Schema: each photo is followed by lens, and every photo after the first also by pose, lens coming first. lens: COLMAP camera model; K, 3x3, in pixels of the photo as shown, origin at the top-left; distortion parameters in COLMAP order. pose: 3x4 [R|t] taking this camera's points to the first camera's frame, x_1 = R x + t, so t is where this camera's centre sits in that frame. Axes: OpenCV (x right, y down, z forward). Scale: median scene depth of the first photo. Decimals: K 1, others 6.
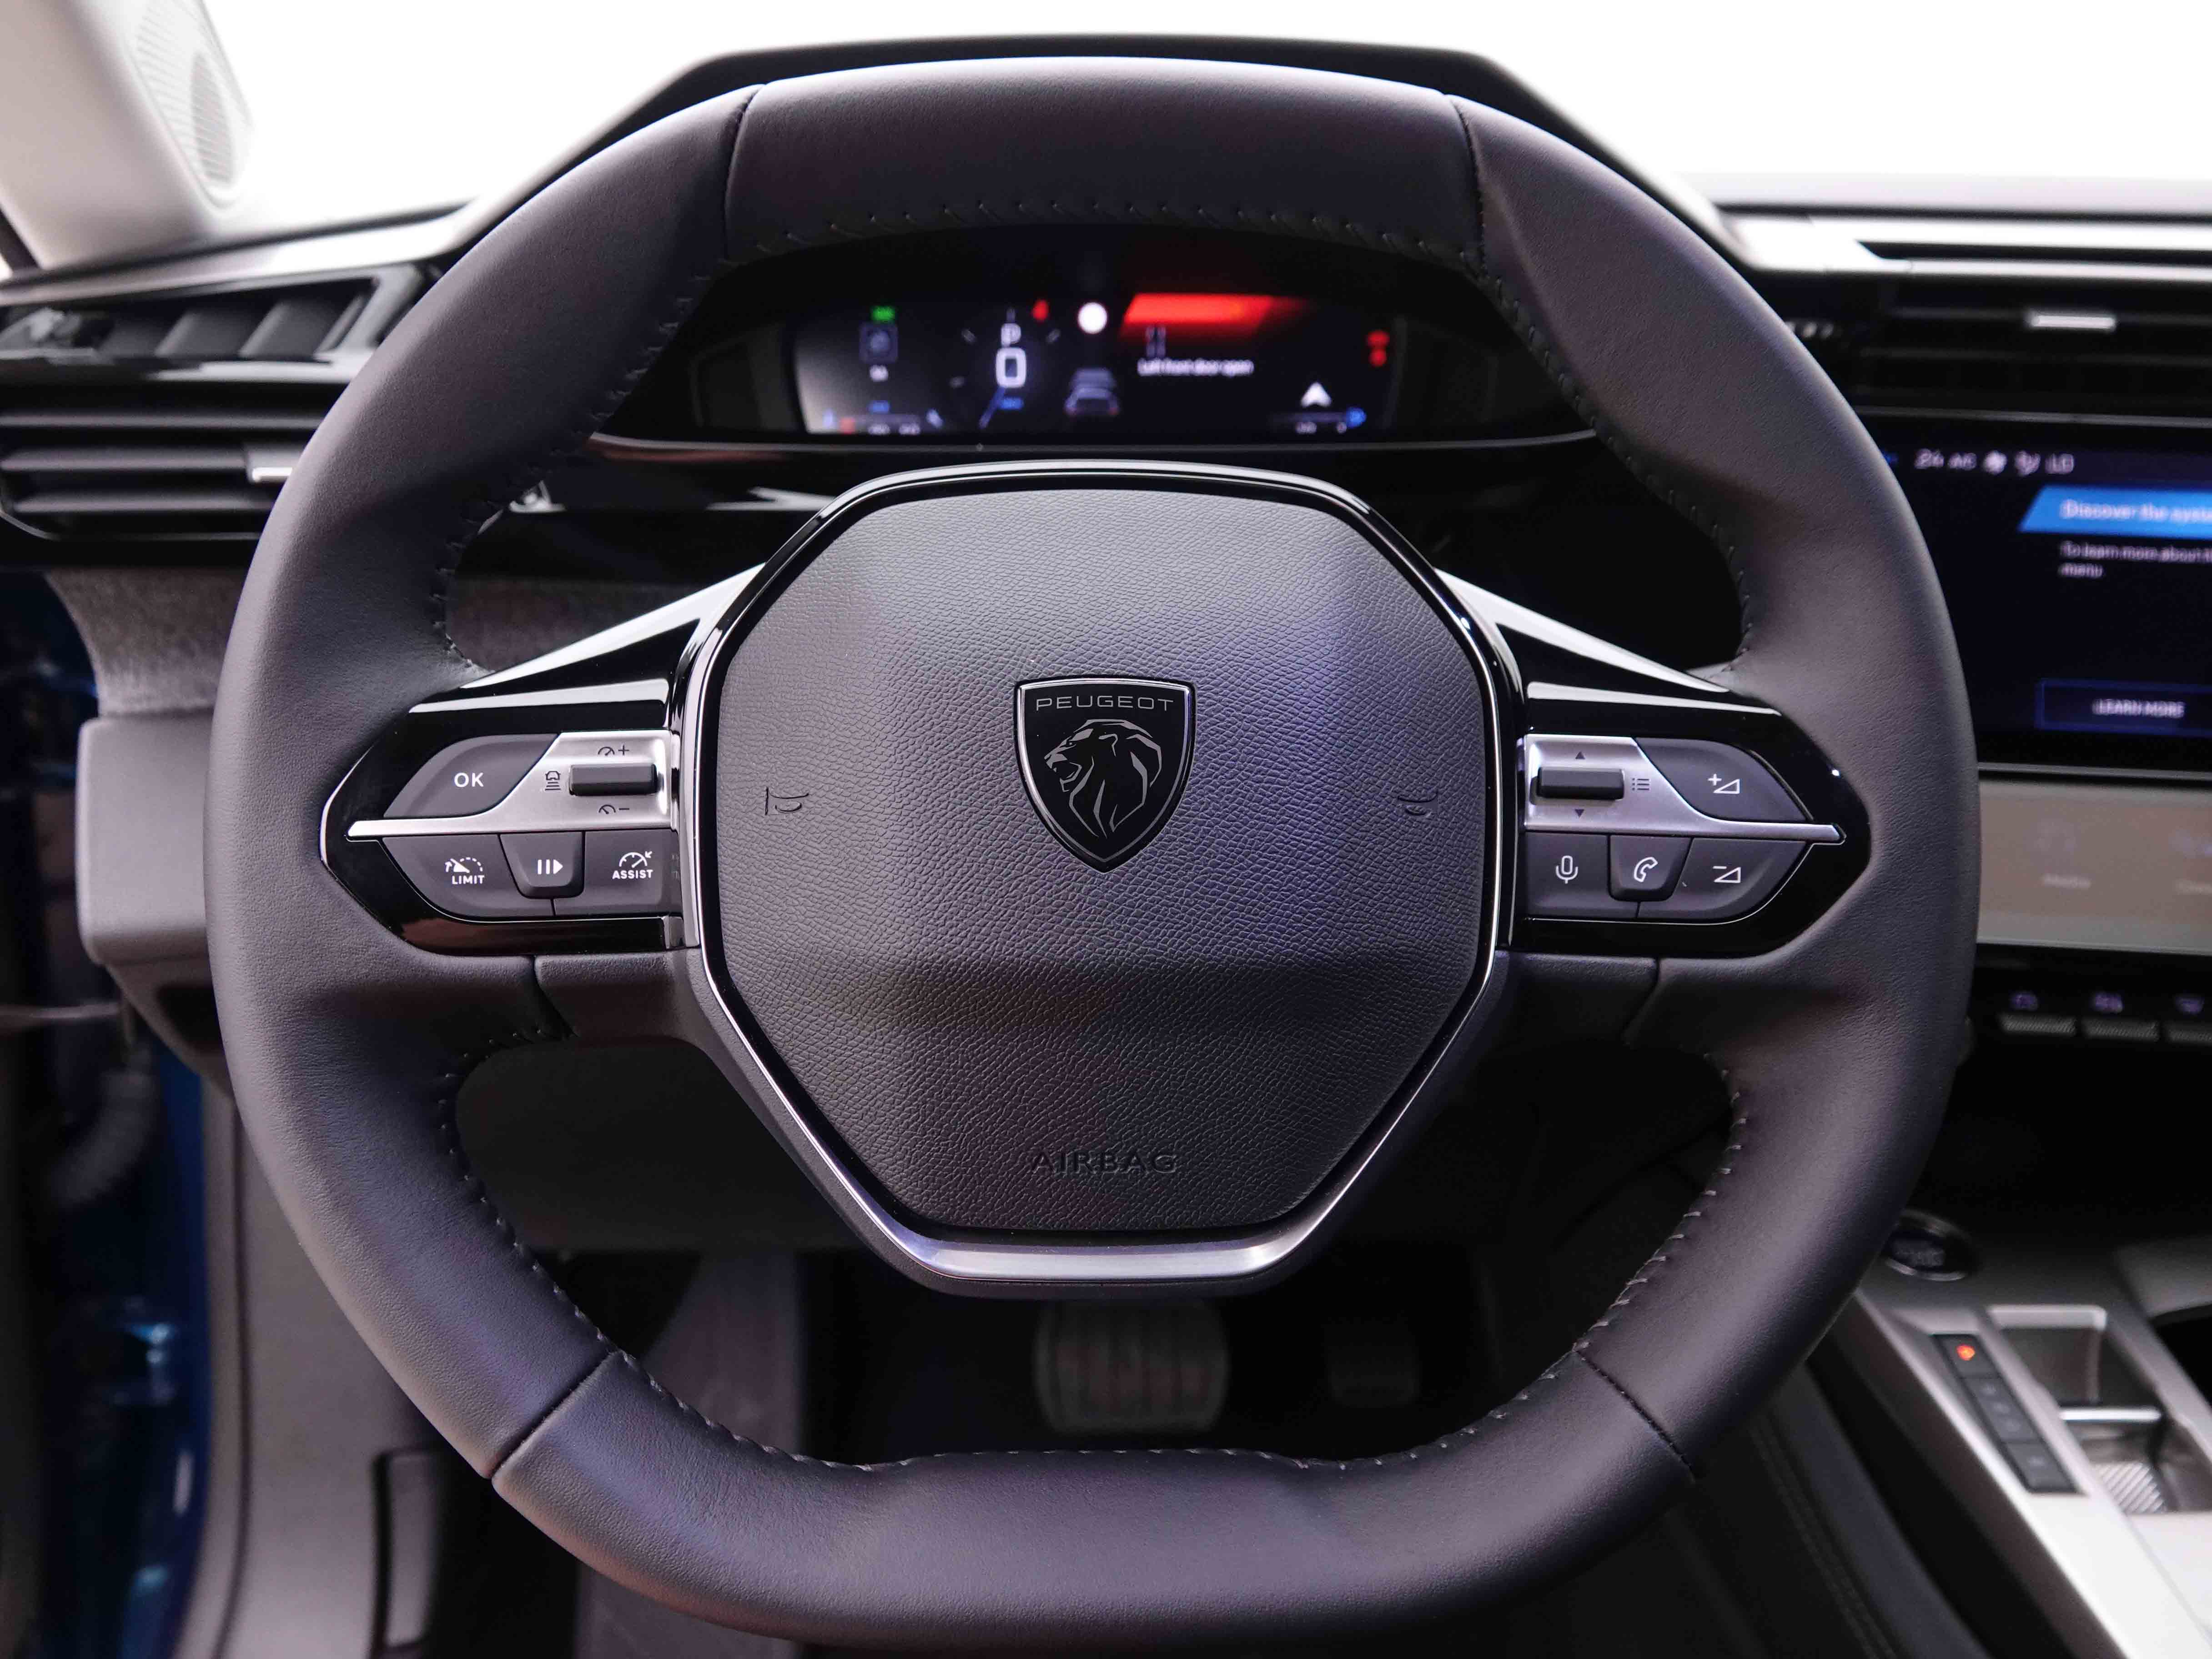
lens RADIAL K [[1711.7, 0, 1102.3], [0, 1711.7, 825.9], [0, 0, 1]] dist [0.002557, -0.001437]
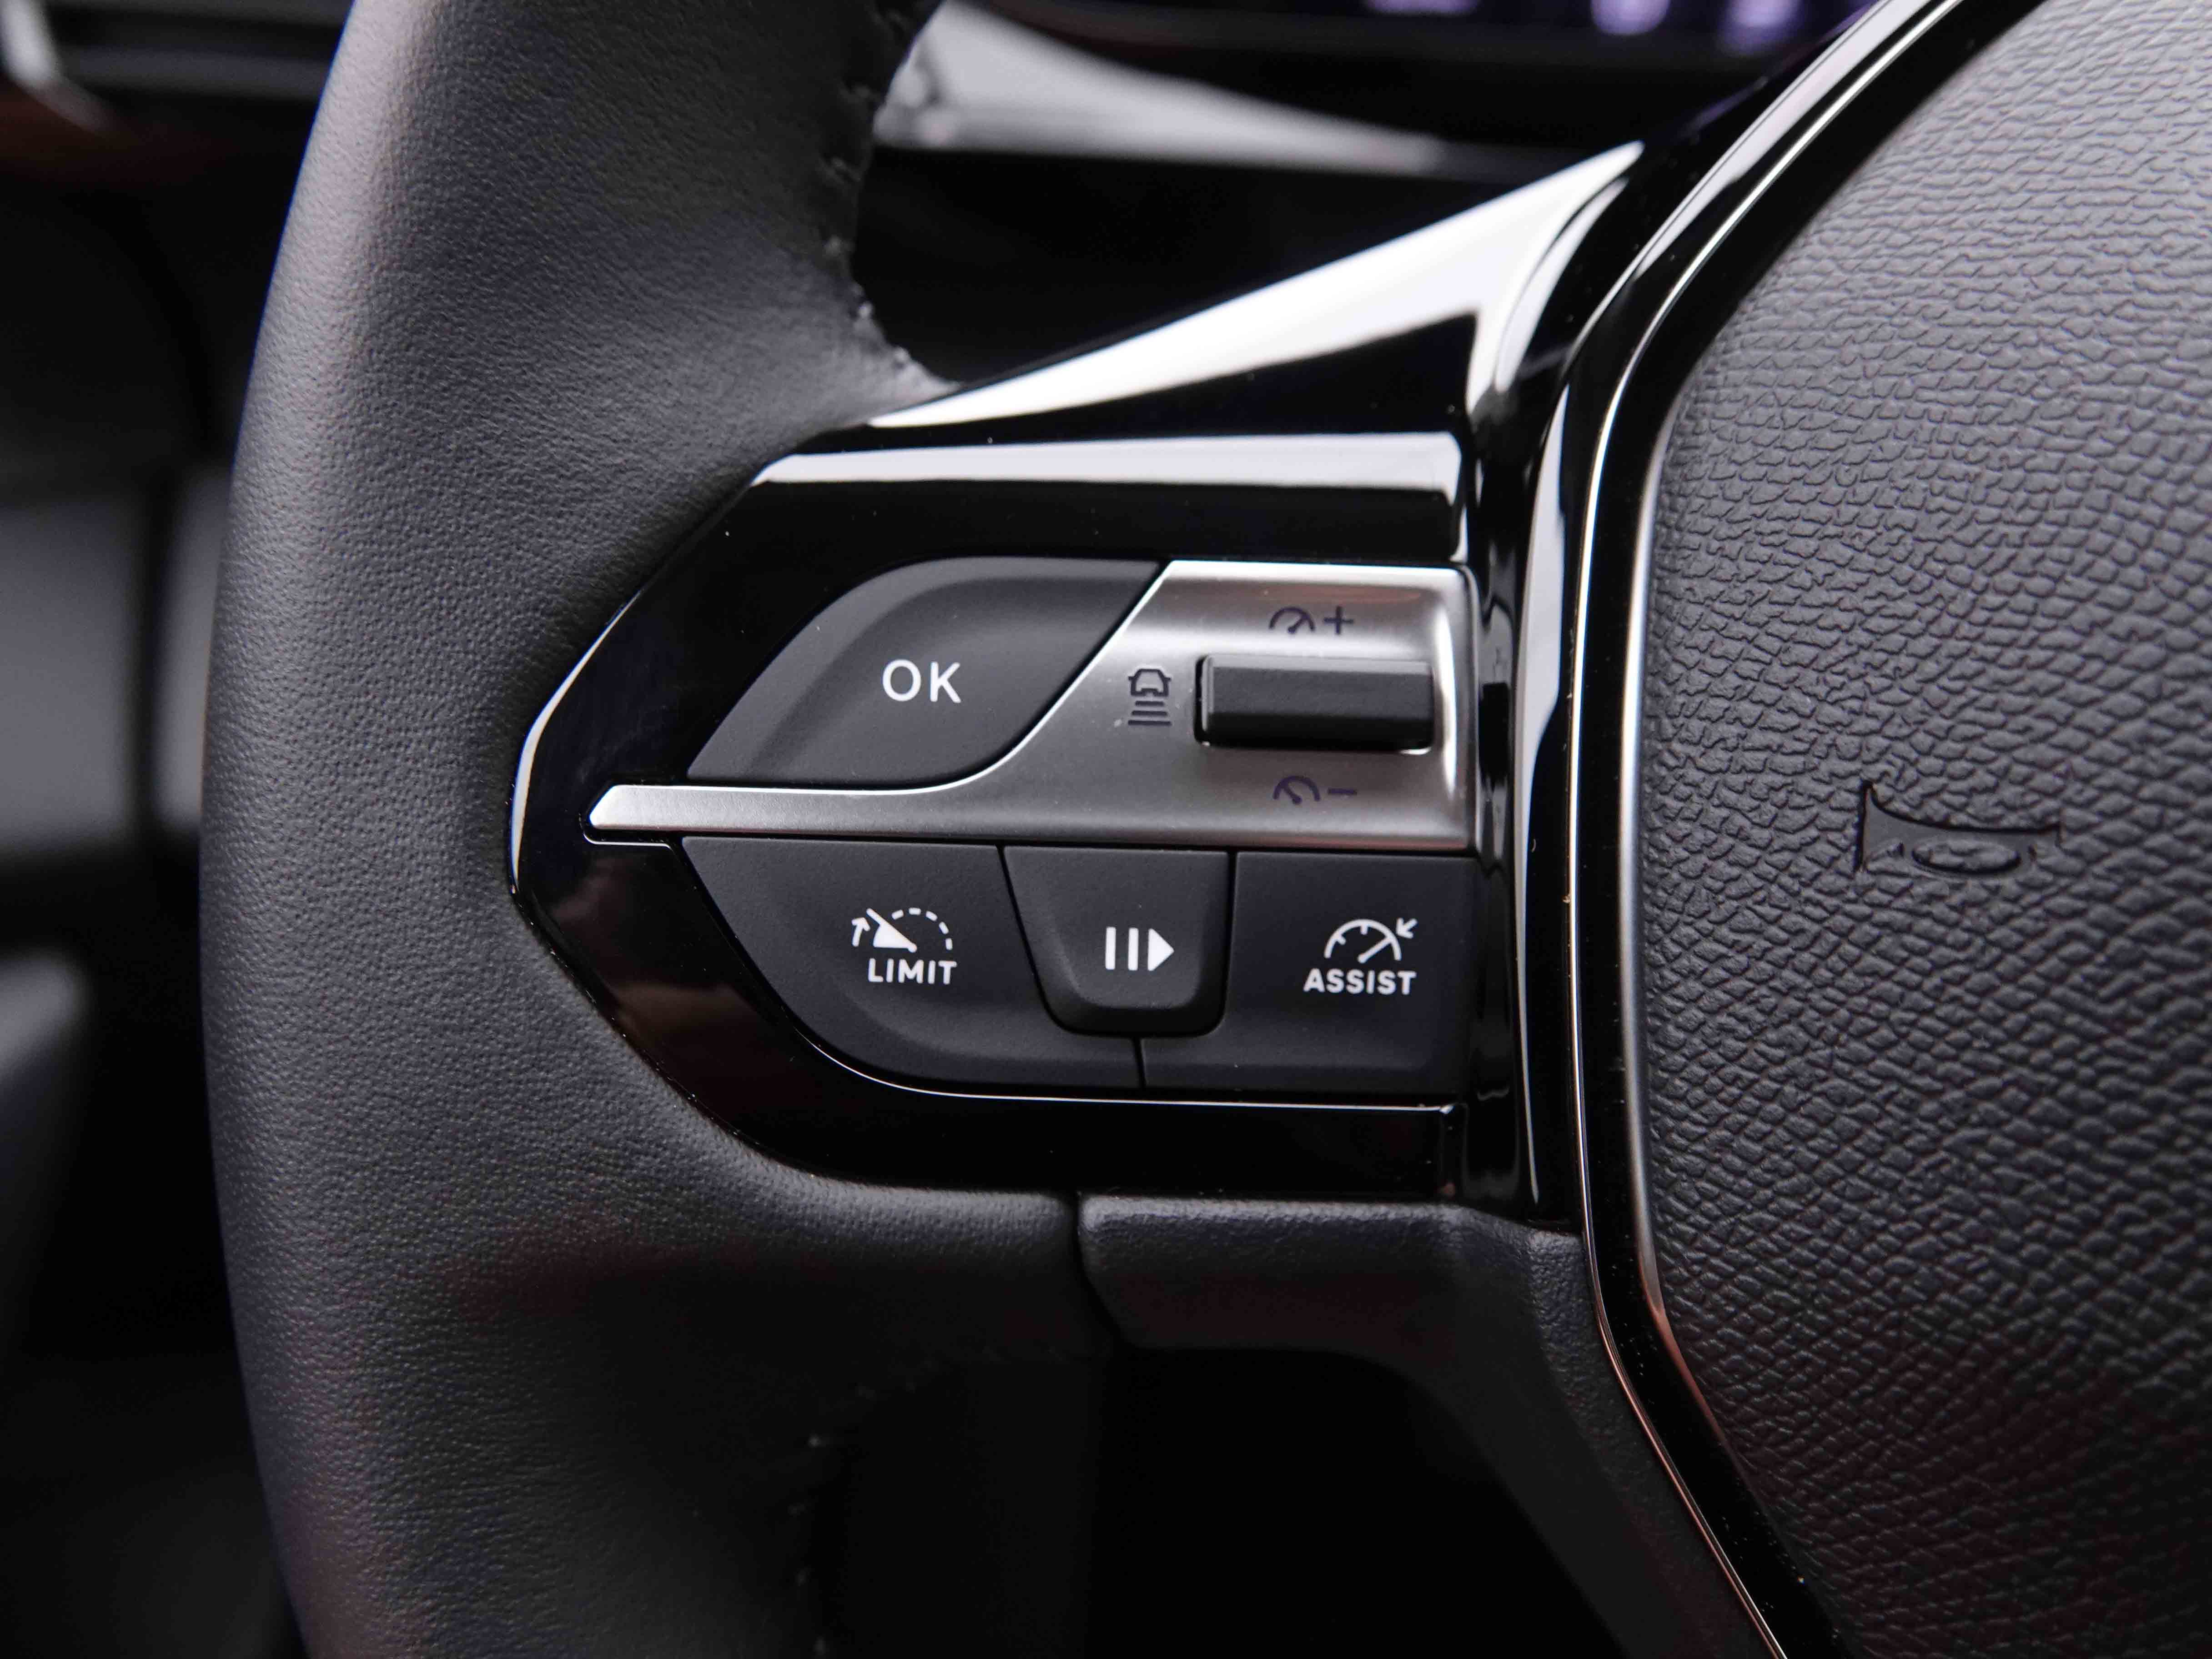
lens RADIAL K [[1711.7, 0, 1108.4], [0, 1711.7, 829.5], [0, 0, 1]] dist [0.002557, -0.001437]
pose [[0.990593, 0.079946, -0.111057, -0.290455], [-0.067661, 0.991592, 0.110305, -0.038066], [0.118942, -0.101754, 0.987674, 0.654474]]
